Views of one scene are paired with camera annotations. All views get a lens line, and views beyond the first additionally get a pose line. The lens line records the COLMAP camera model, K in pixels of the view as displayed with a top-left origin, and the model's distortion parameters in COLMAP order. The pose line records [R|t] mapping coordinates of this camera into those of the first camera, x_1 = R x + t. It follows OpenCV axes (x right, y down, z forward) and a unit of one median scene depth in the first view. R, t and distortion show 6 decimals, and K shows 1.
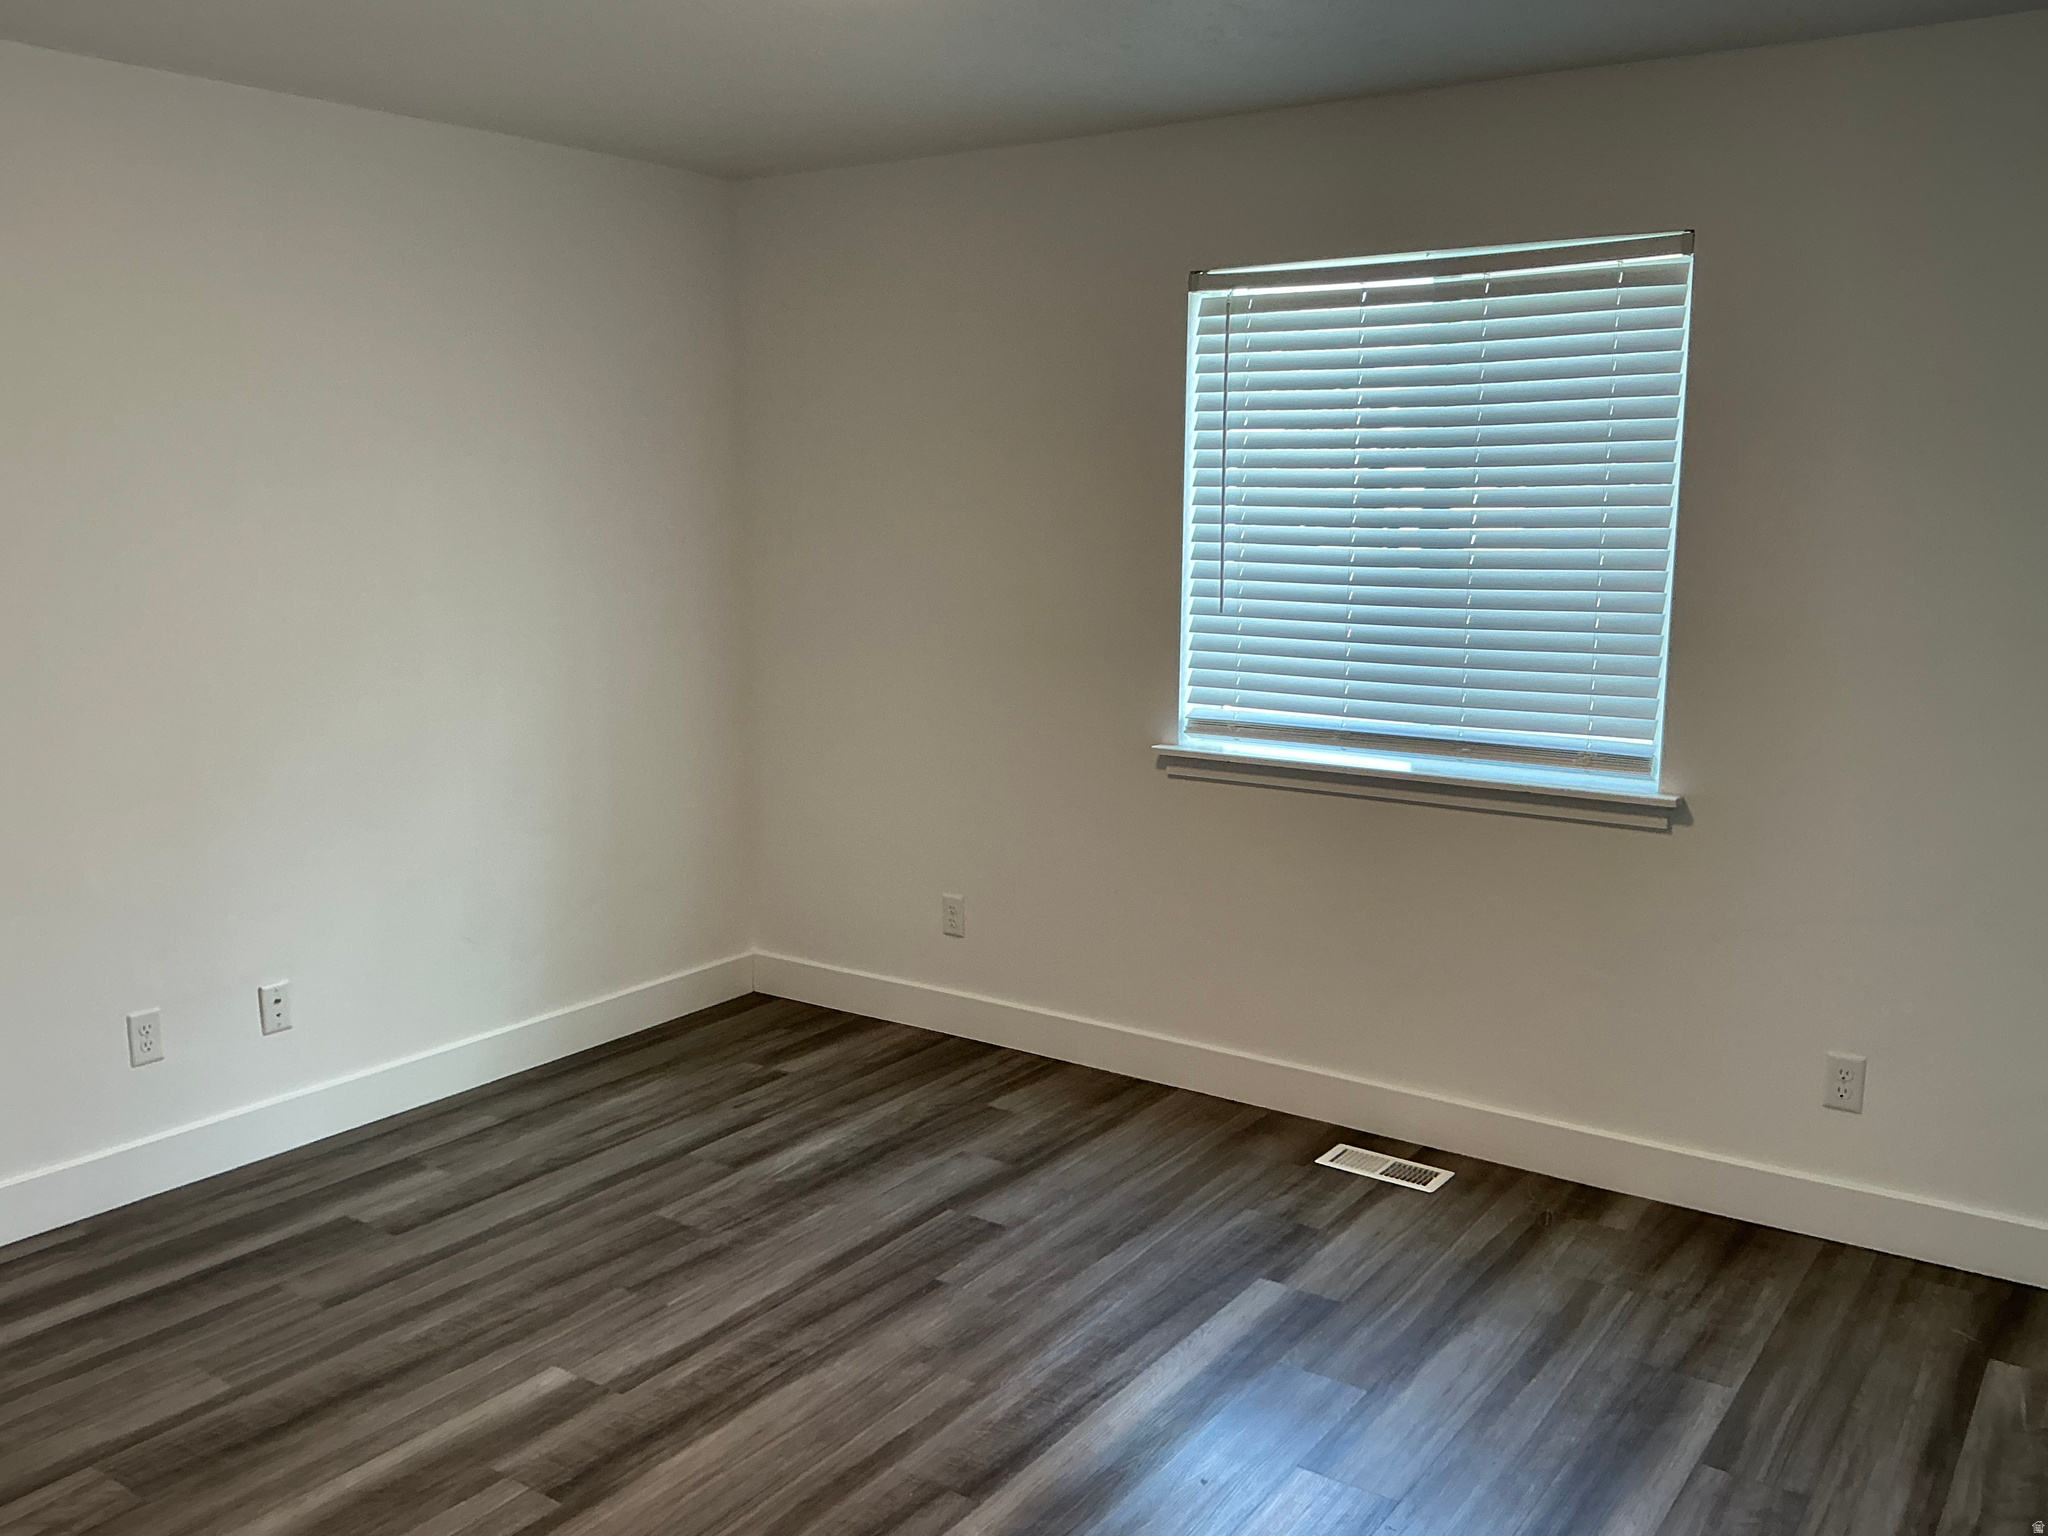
lens RADIAL K [[1693.6, 0, 1024.0], [0, 1693.6, 768.0], [0, 0, 1]] dist [0.096985, -0.240443]
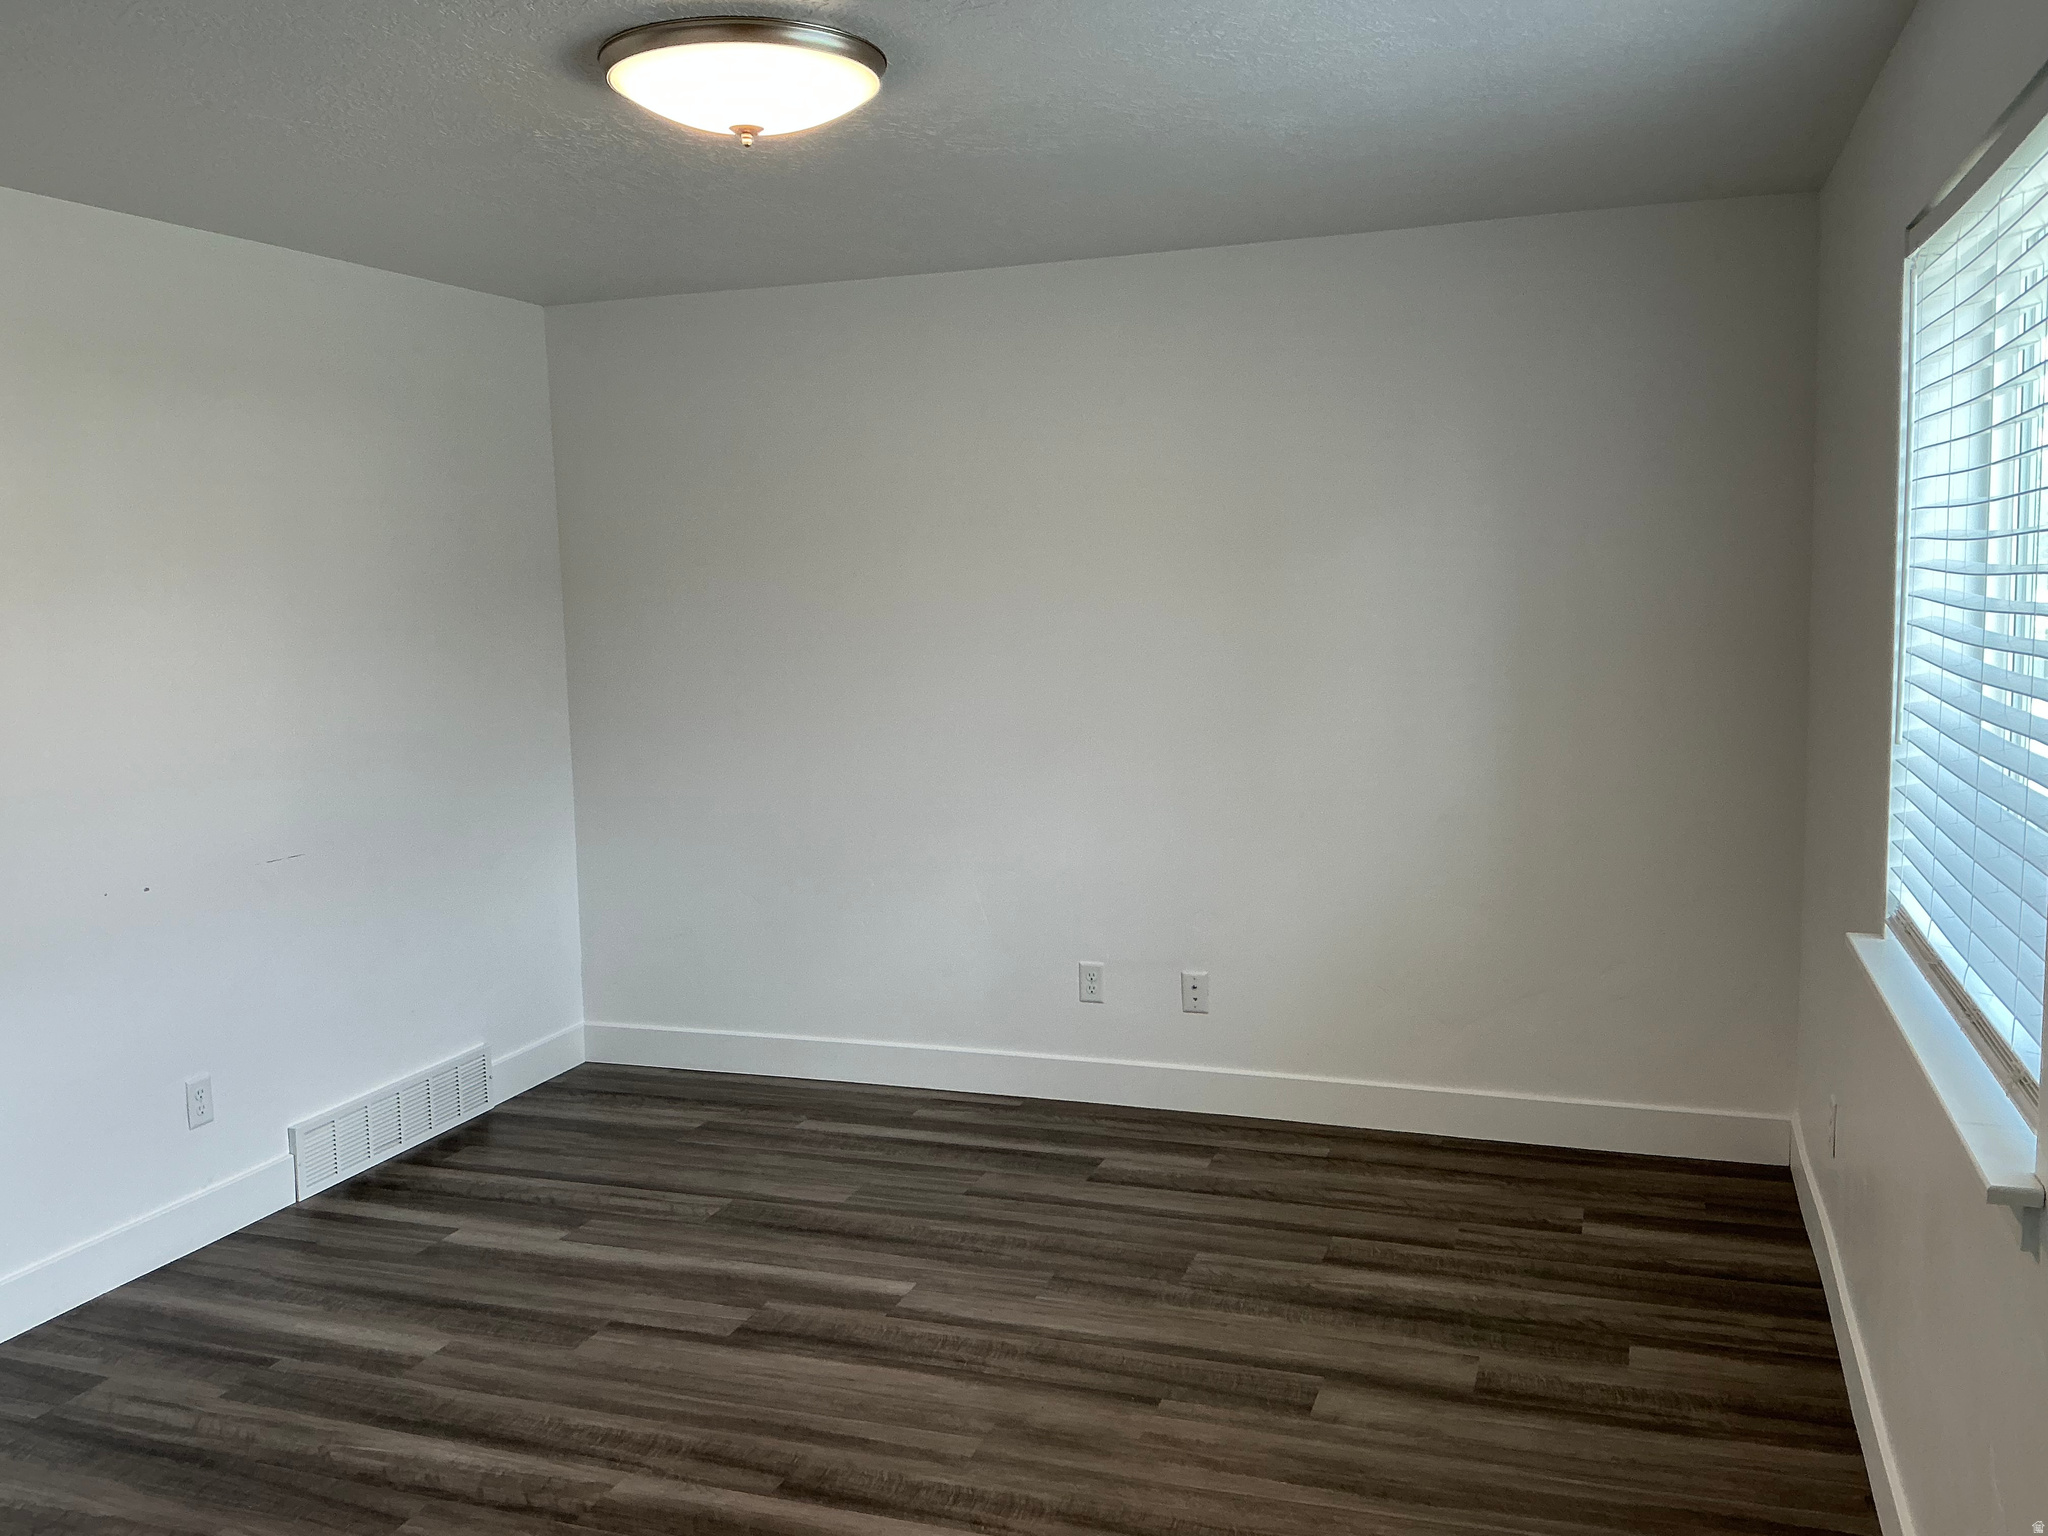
lens RADIAL K [[1693.6, 0, 1024.0], [0, 1693.6, 768.0], [0, 0, 1]] dist [0.096985, -0.240443]
pose [[0.275940, 0.106835, -0.955219, 0.741209], [-0.138554, 0.987845, 0.070459, -0.095411], [0.951136, 0.112907, 0.287389, 0.573880]]
